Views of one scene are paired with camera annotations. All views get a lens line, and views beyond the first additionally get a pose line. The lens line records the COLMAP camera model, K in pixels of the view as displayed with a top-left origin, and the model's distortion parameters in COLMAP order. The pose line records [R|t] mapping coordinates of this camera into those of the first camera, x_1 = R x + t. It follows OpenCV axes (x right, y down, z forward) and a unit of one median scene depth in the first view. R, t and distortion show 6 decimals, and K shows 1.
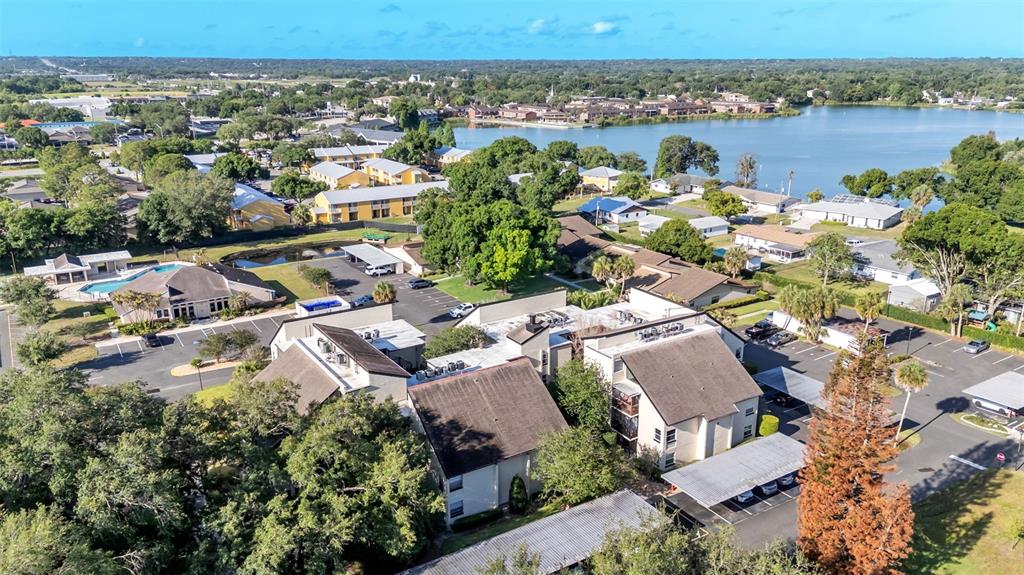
lens RADIAL K [[744.8, 0, 514.7], [0, 744.8, 291.4], [0, 0, 1]] dist [0.079943, -0.075521]
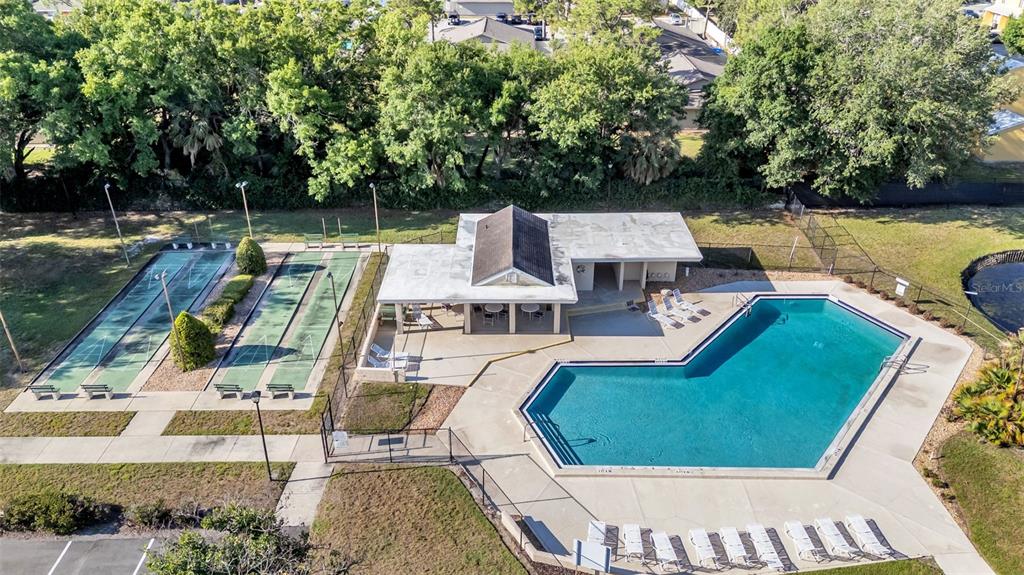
lens RADIAL K [[744.8, 0, 514.7], [0, 744.8, 291.4], [0, 0, 1]] dist [0.079943, -0.075521]
pose [[0.840561, 0.260256, -0.475104, -0.205916], [-0.158677, 0.956854, 0.243418, -0.043561], [0.517956, -0.129220, 0.845591, 0.347061]]
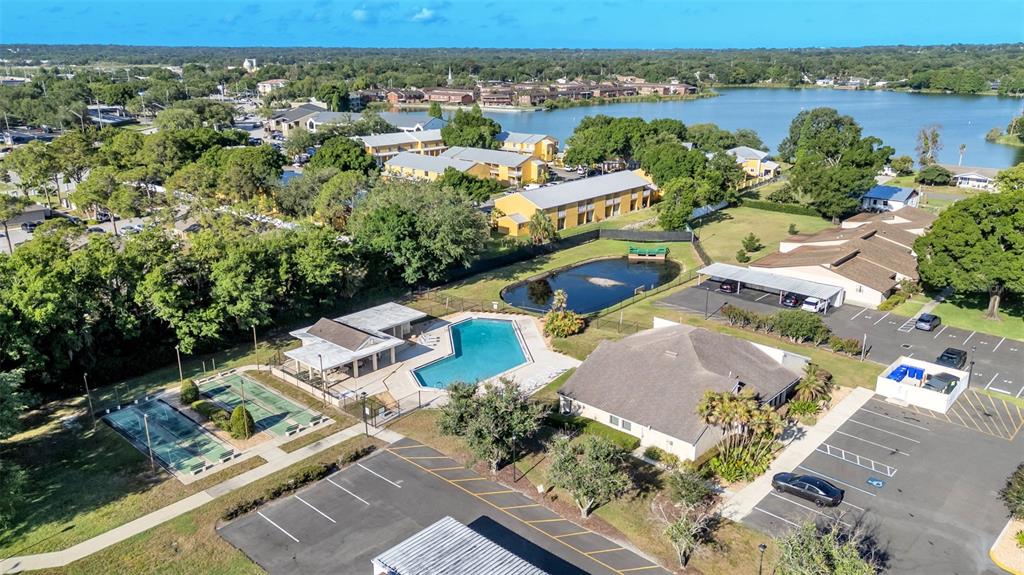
lens RADIAL K [[744.8, 0, 514.7], [0, 744.8, 291.4], [0, 0, 1]] dist [0.079943, -0.075521]
pose [[0.966302, -0.076962, 0.245636, -0.280555], [0.073907, 0.997030, 0.021646, -0.034043], [-0.246572, -0.002762, 0.969121, 0.195529]]
